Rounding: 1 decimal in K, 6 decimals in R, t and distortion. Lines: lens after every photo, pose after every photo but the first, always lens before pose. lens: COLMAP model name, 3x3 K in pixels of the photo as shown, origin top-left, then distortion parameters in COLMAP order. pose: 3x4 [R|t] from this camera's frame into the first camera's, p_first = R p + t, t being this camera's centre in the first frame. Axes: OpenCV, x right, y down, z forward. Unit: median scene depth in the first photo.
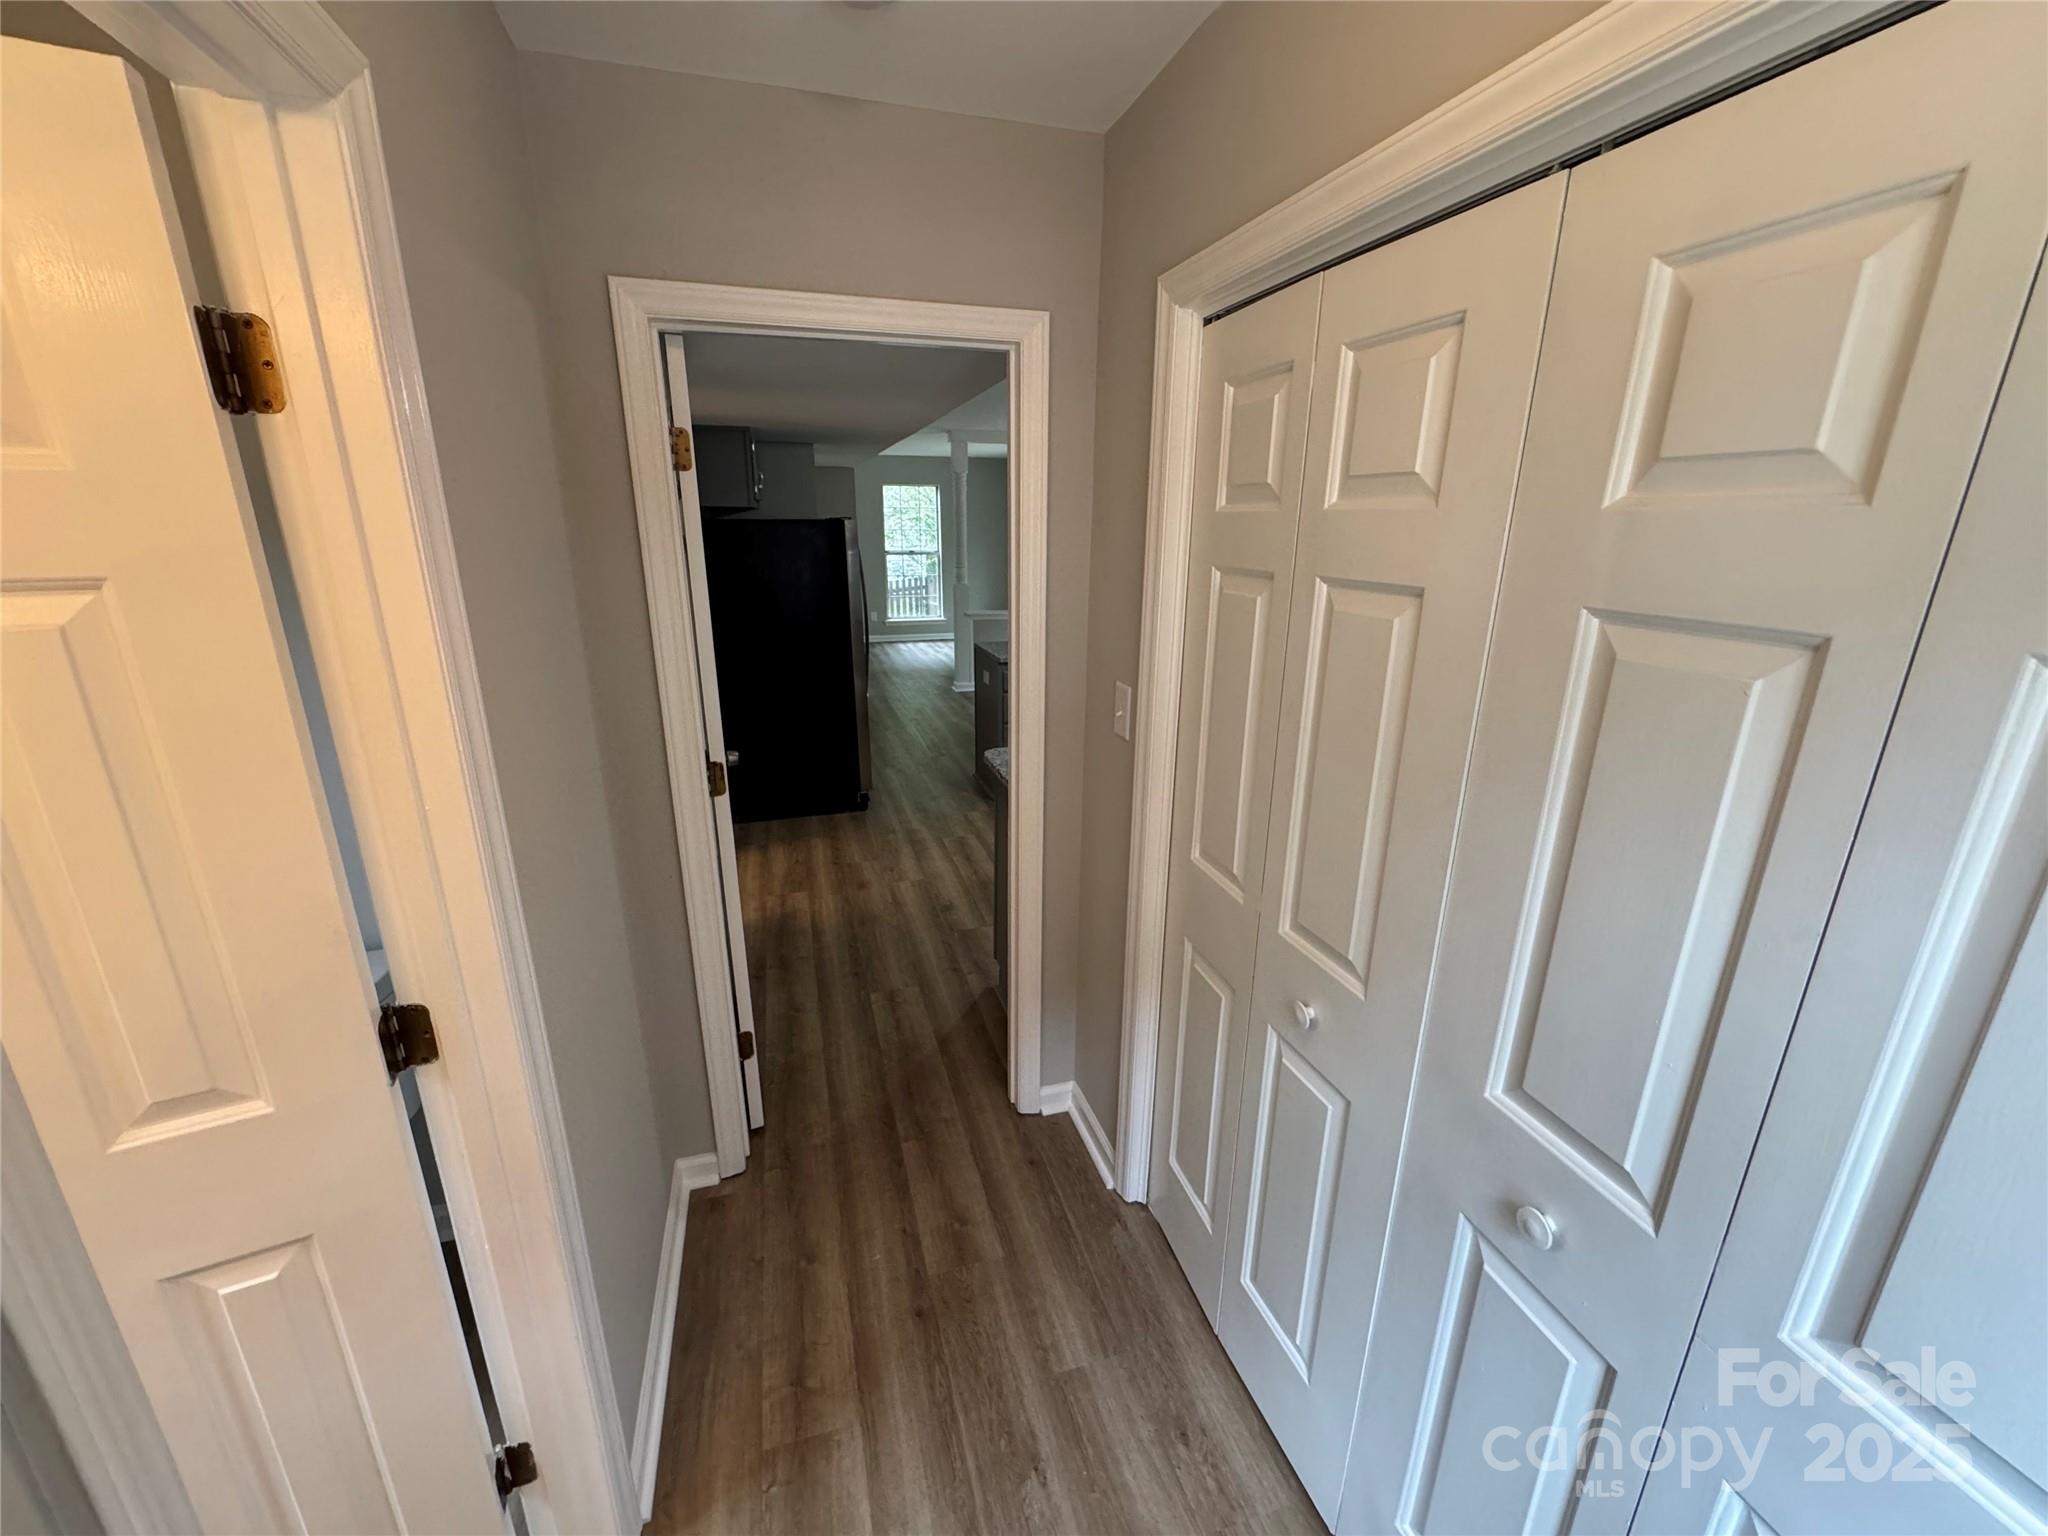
lens RADIAL K [[814.4, 0, 1021.8], [0, 814.4, 762.3], [0, 0, 1]] dist [-0.001908, -0.000323]
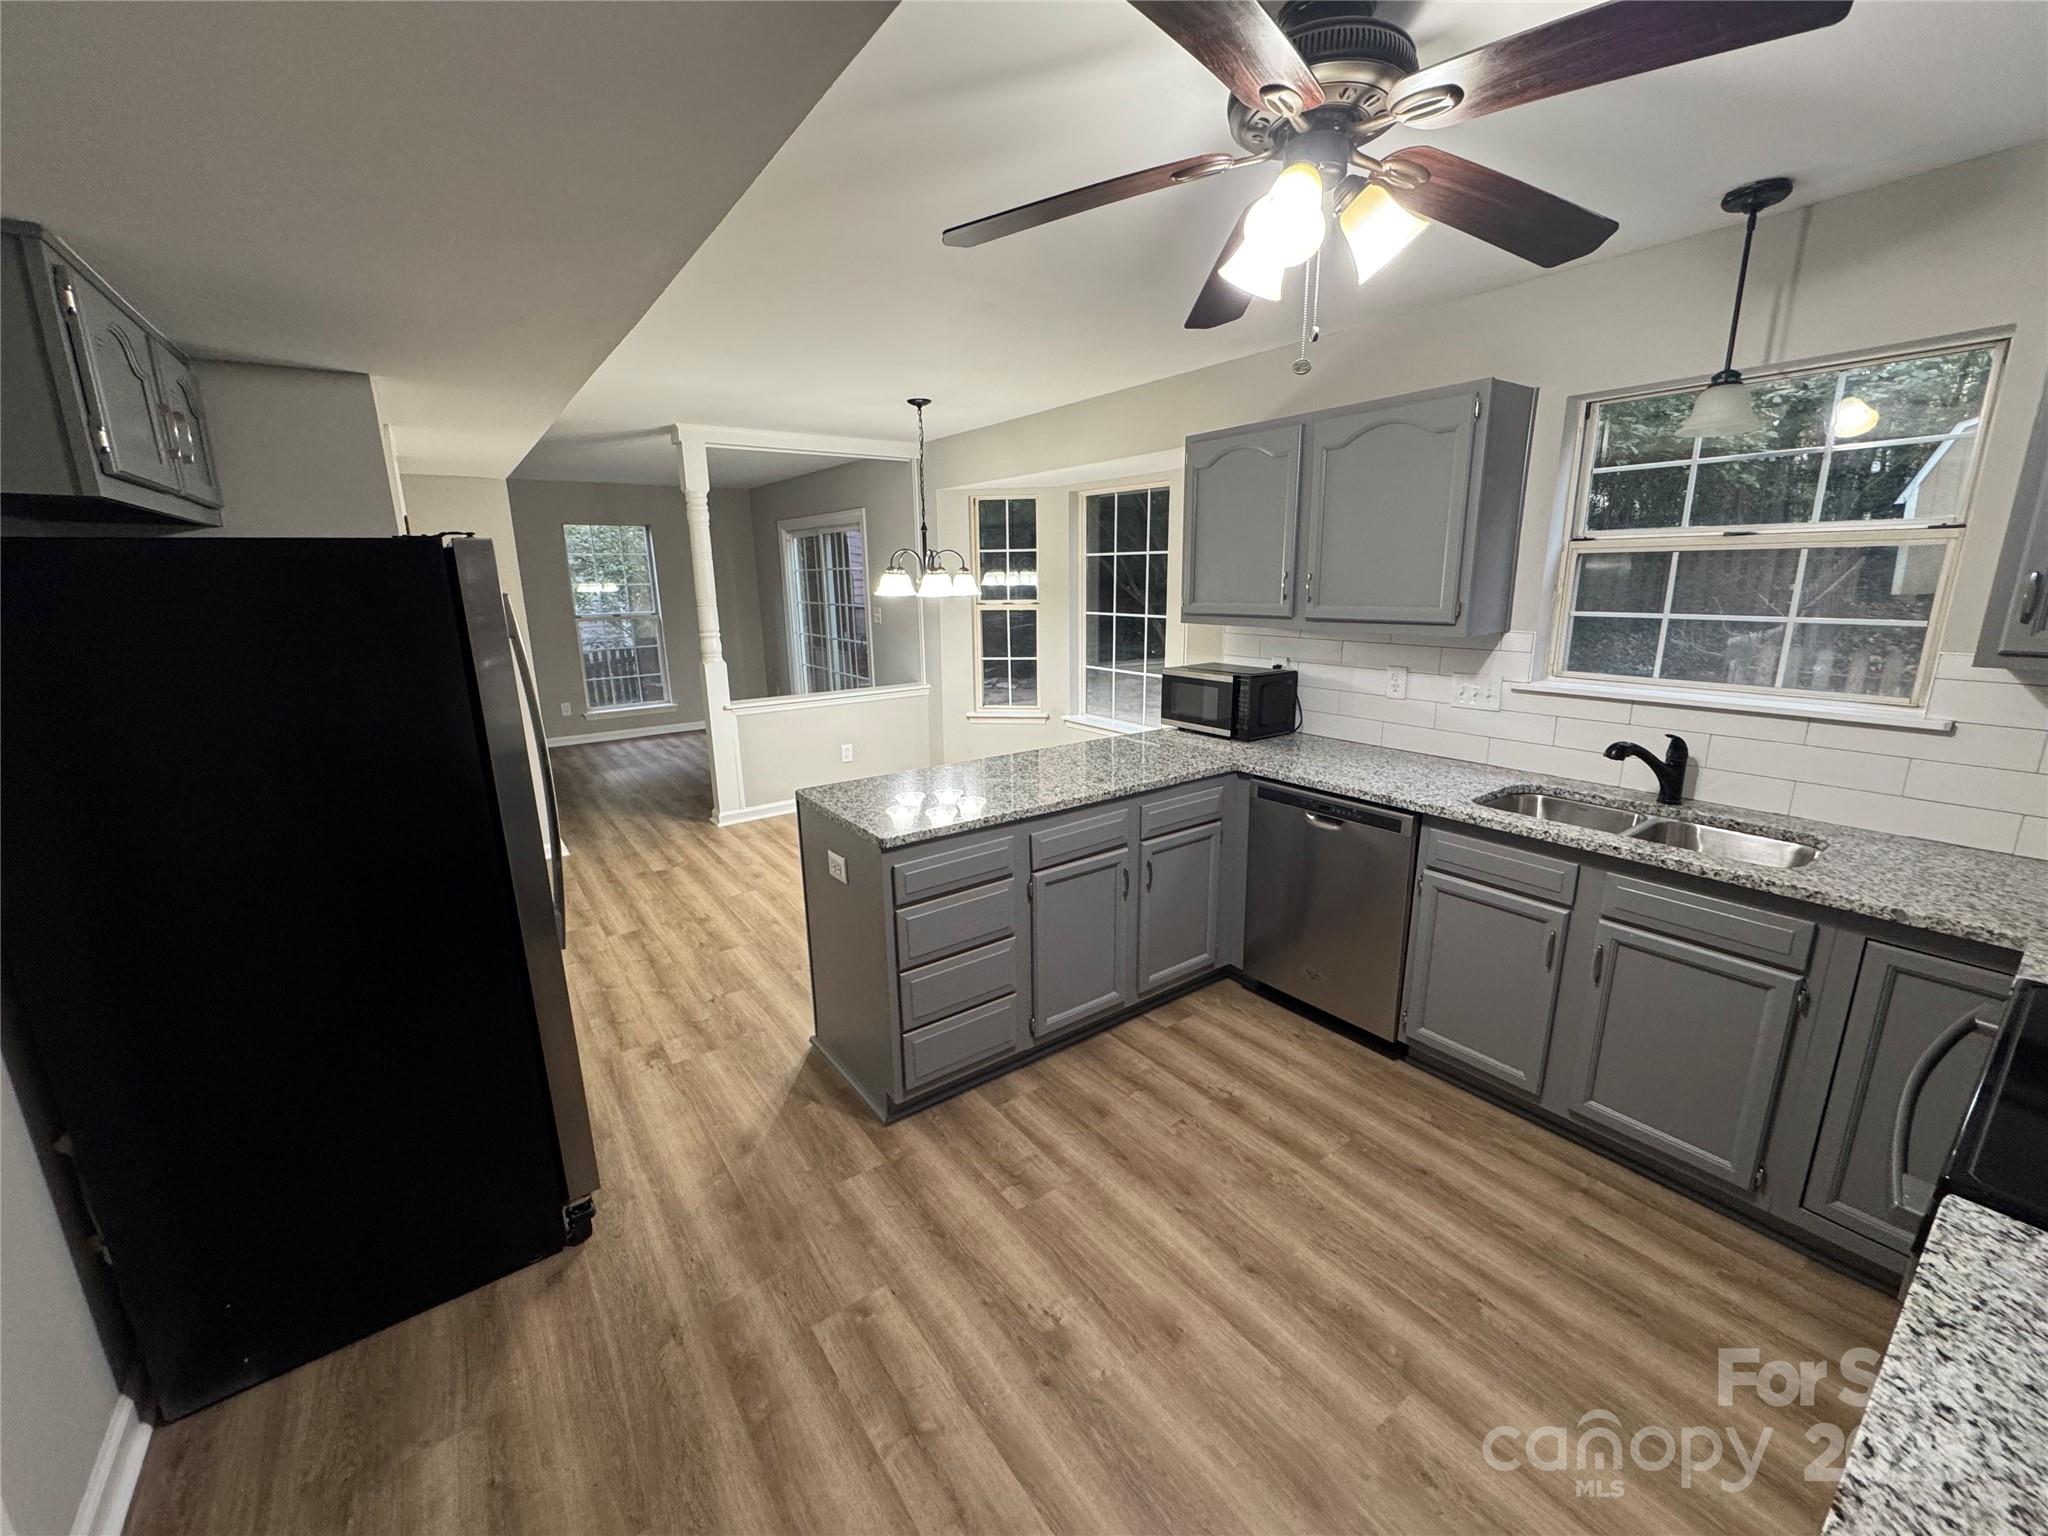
lens RADIAL K [[814.4, 0, 1021.8], [0, 814.4, 762.3], [0, 0, 1]] dist [-0.001908, -0.000323]
pose [[0.943592, -0.089652, 0.318743, -0.107459], [0.110242, 0.992787, -0.047117, -0.156677], [-0.312220, 0.079598, 0.946669, 0.598330]]
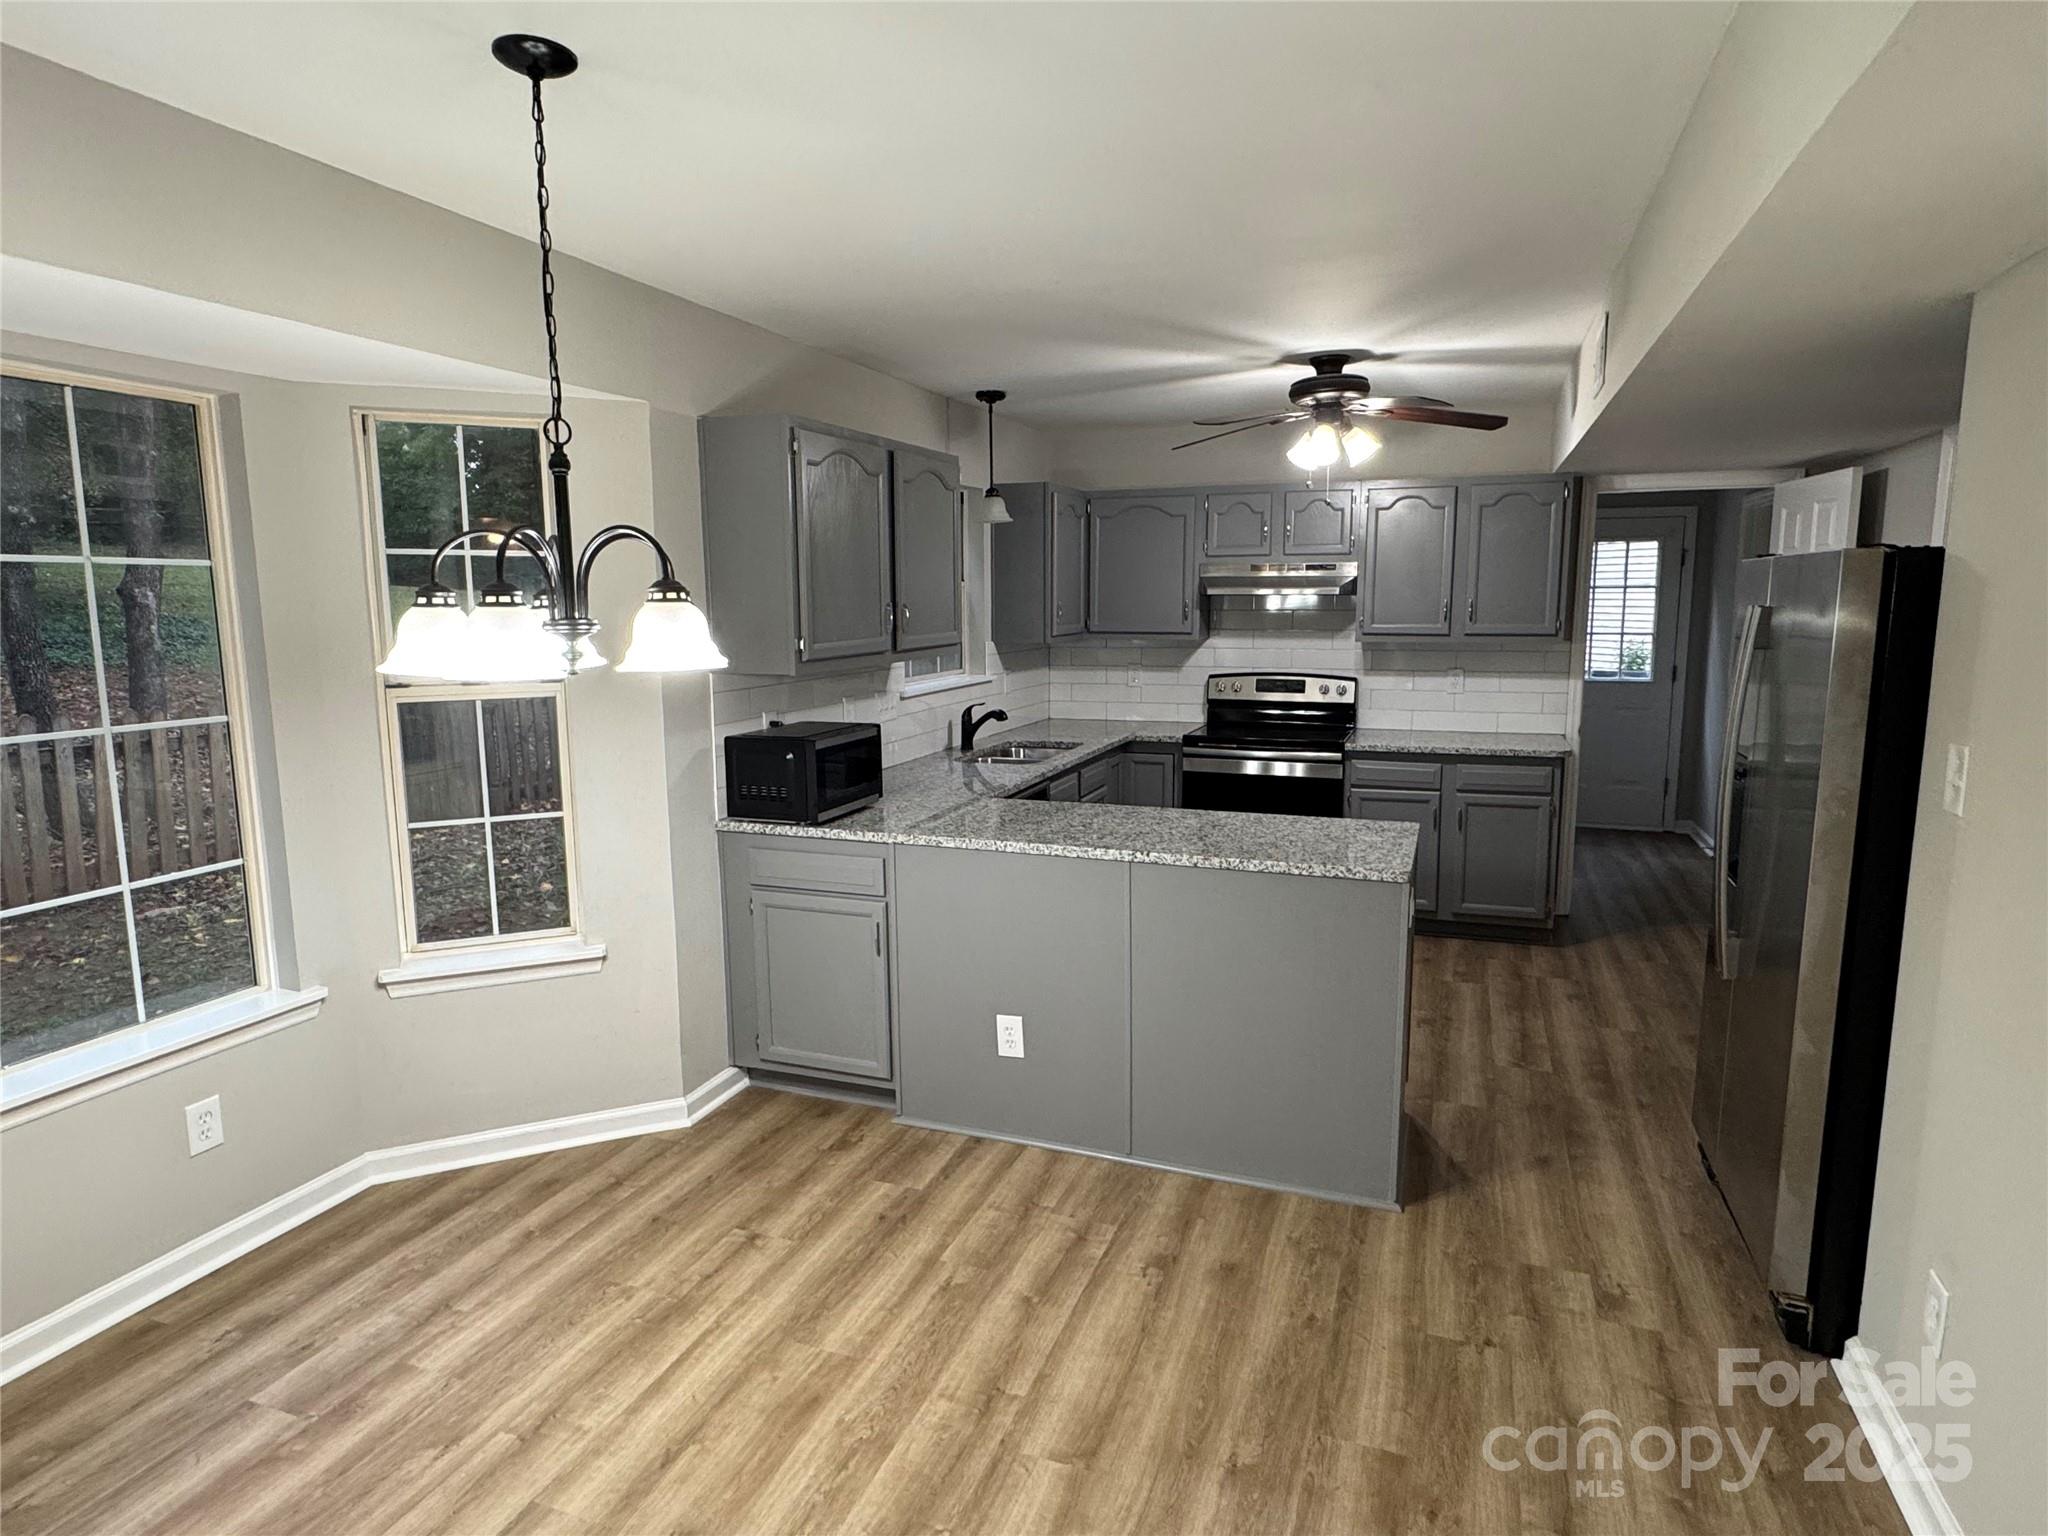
lens RADIAL K [[1150.0, 0, 1019.4], [0, 1150.0, 762.3], [0, 0, 1]] dist [-0.000690, 0.000085]
pose [[-0.793670, -0.081311, 0.602890, -0.294115], [0.183491, 0.912877, 0.364674, -0.529952], [-0.580016, 0.400056, -0.709603, 1.831154]]
